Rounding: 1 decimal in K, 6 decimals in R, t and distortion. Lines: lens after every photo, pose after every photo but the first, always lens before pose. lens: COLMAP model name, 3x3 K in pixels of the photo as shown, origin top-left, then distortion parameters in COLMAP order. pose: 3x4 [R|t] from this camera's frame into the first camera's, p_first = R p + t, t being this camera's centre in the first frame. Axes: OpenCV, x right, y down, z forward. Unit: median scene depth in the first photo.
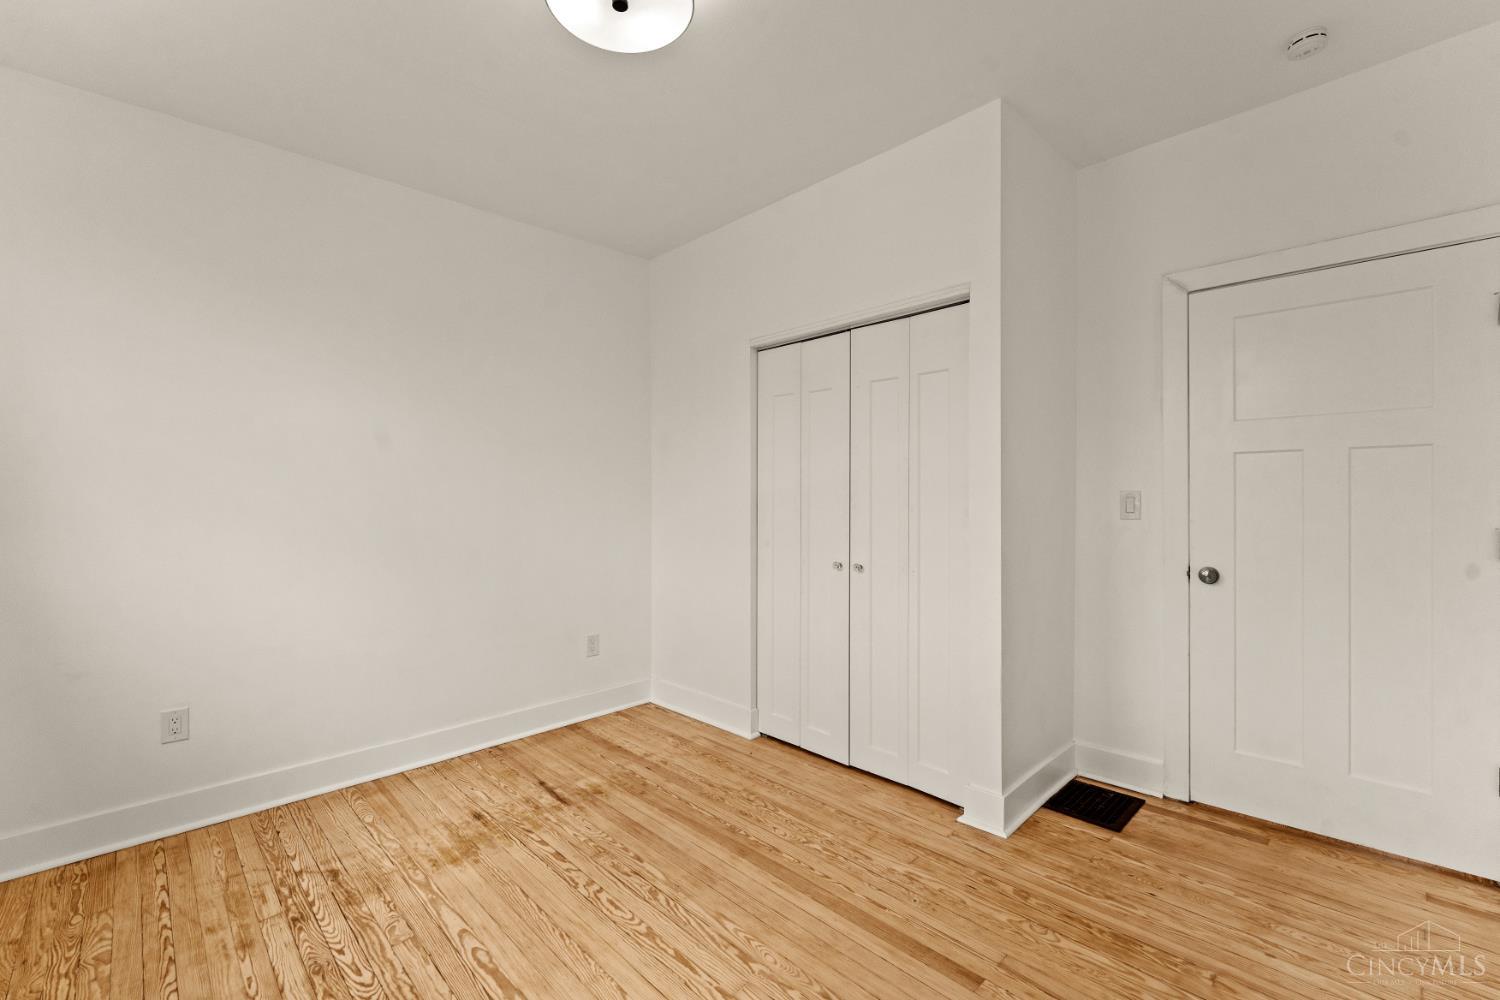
lens RADIAL K [[633.4, 0, 750.0], [0, 633.4, 500.0], [0, 0, 1]] dist [0.000656, 0.000228]
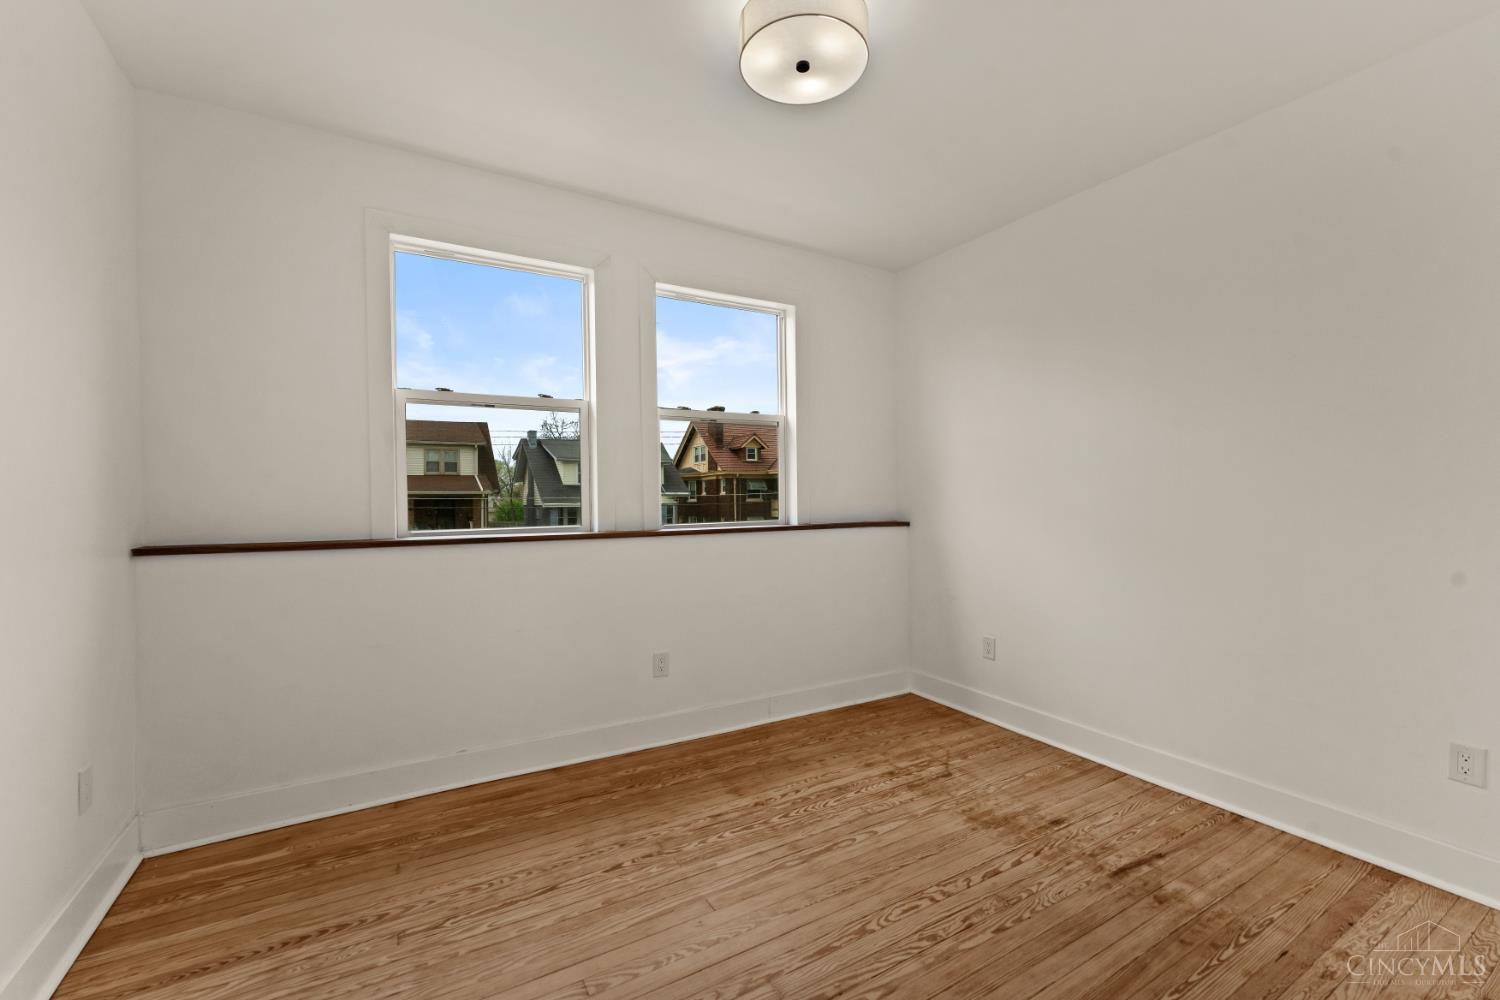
lens RADIAL K [[633.4, 0, 750.0], [0, 633.4, 500.0], [0, 0, 1]] dist [0.000656, 0.000228]
pose [[-0.236740, 0.012907, -0.971487, 0.662036], [-0.000682, 0.999909, 0.013451, -0.005834], [0.971573, 0.003847, -0.236710, 0.830707]]
